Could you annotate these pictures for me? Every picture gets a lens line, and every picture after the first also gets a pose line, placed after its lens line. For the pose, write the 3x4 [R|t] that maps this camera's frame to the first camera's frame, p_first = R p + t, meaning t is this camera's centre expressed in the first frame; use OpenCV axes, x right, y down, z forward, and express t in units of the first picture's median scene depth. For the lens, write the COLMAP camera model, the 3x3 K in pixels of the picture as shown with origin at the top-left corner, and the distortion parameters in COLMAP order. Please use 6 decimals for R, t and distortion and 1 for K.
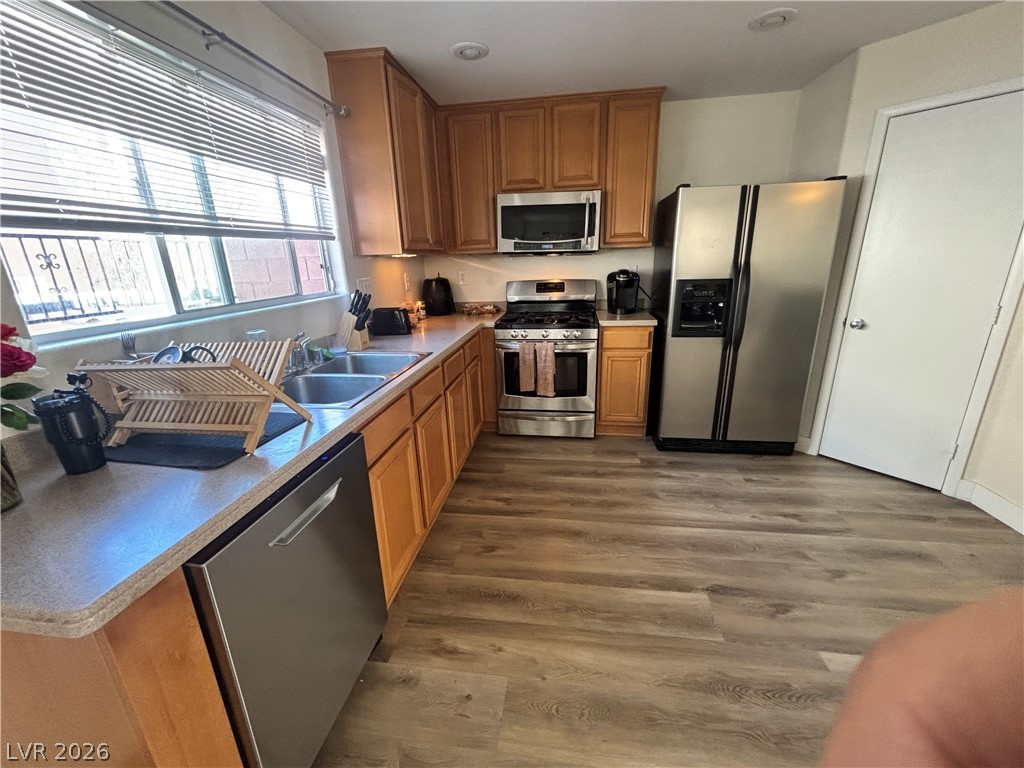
lens RADIAL K [[417.1, 0, 514.6], [0, 417.1, 387.5], [0, 0, 1]] dist [0.008050, -0.000945]
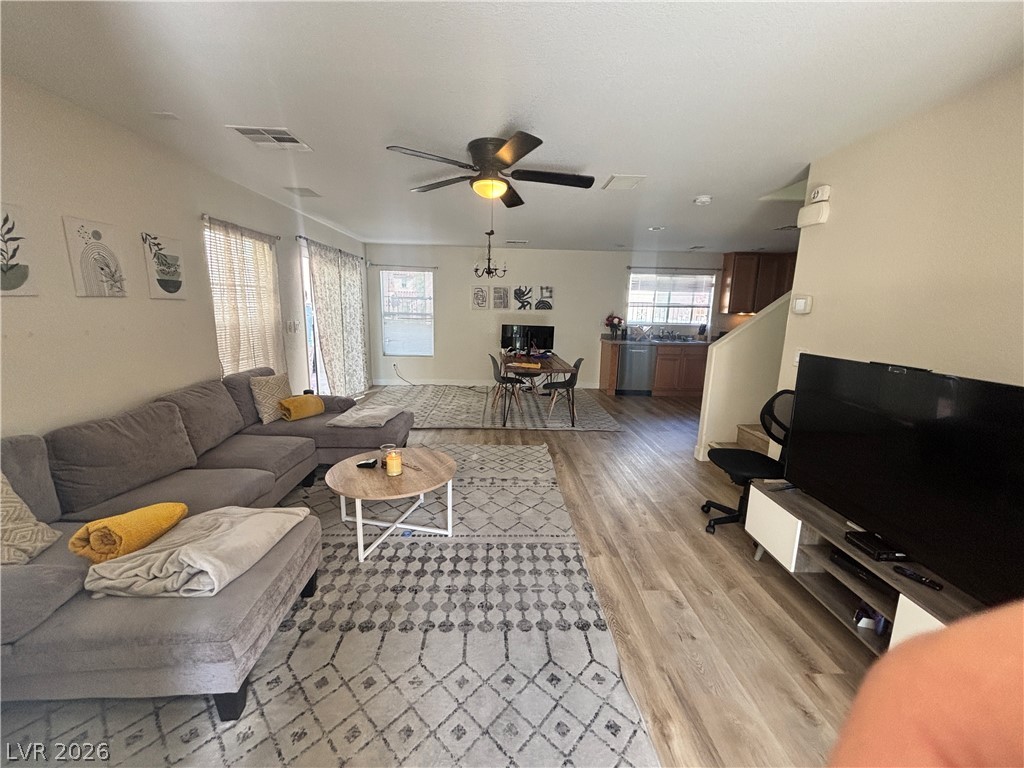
lens RADIAL K [[417.1, 0, 510.4], [0, 417.1, 385.9], [0, 0, 1]] dist [0.008050, -0.000945]
pose [[0.165697, 0.219789, -0.961373, 2.234006], [-0.319191, 0.934326, 0.158591, 0.163005], [0.933092, 0.280584, 0.224970, -0.865464]]
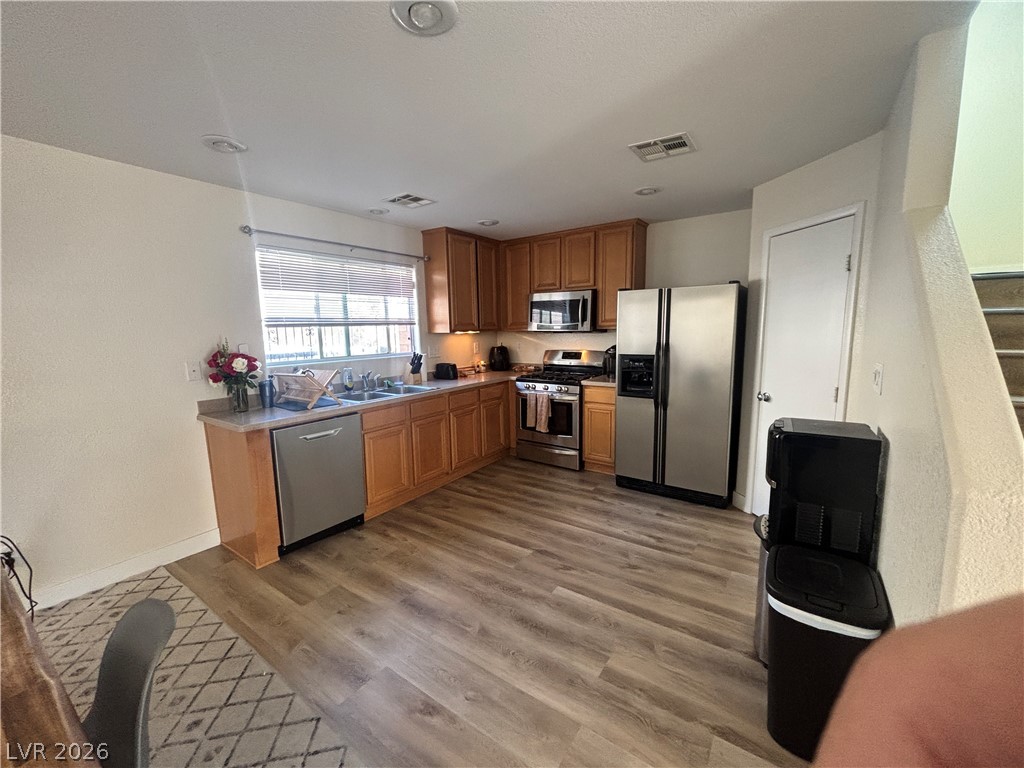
lens RADIAL K [[417.1, 0, 513.2], [0, 417.1, 388.3], [0, 0, 1]] dist [0.008050, -0.000945]
pose [[0.889378, 0.078172, -0.450439, 0.702264], [-0.143223, 0.983317, -0.112139, 0.055436], [0.434158, 0.164247, 0.885737, -0.339354]]
